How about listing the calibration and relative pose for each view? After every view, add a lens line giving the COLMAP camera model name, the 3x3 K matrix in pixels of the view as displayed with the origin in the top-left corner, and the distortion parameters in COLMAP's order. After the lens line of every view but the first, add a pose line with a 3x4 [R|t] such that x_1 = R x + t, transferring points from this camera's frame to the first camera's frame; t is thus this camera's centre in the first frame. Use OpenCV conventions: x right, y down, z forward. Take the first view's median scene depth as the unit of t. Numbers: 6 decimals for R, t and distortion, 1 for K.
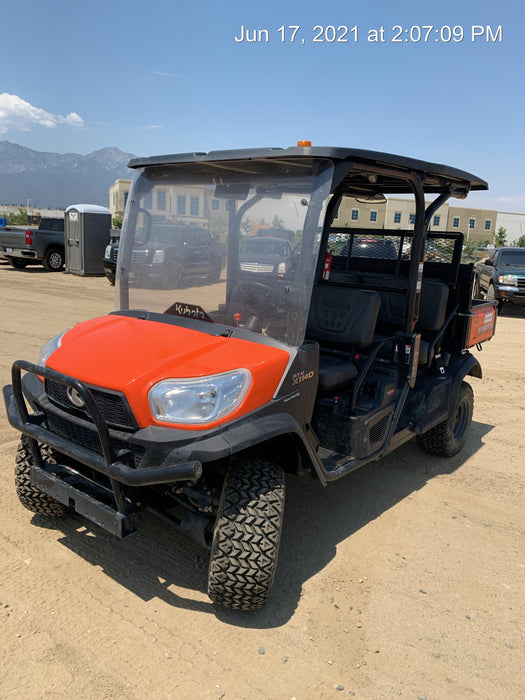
lens RADIAL K [[528.4, 0, 262.5], [0, 528.4, 350.0], [0, 0, 1]] dist [0.127055, -0.355705]
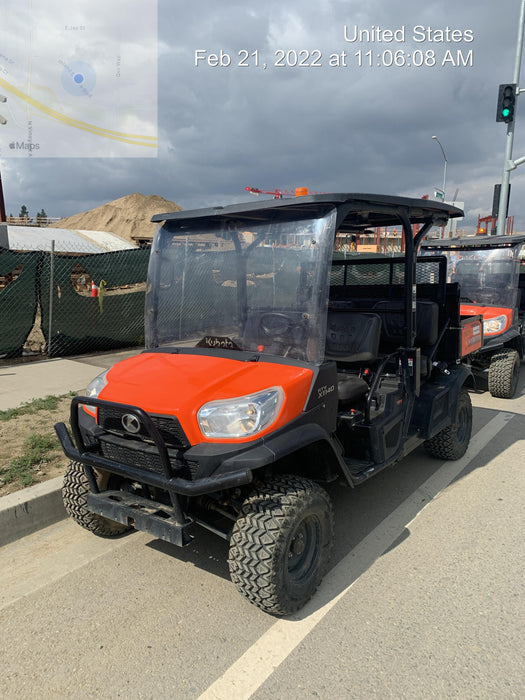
lens RADIAL K [[528.4, 0, 262.5], [0, 528.4, 350.0], [0, 0, 1]] dist [0.127055, -0.355705]
pose [[0.996099, -0.083002, 0.029957, -0.070418], [0.084875, 0.994077, -0.067884, 0.023844], [-0.024145, 0.070161, 0.997243, -0.112605]]
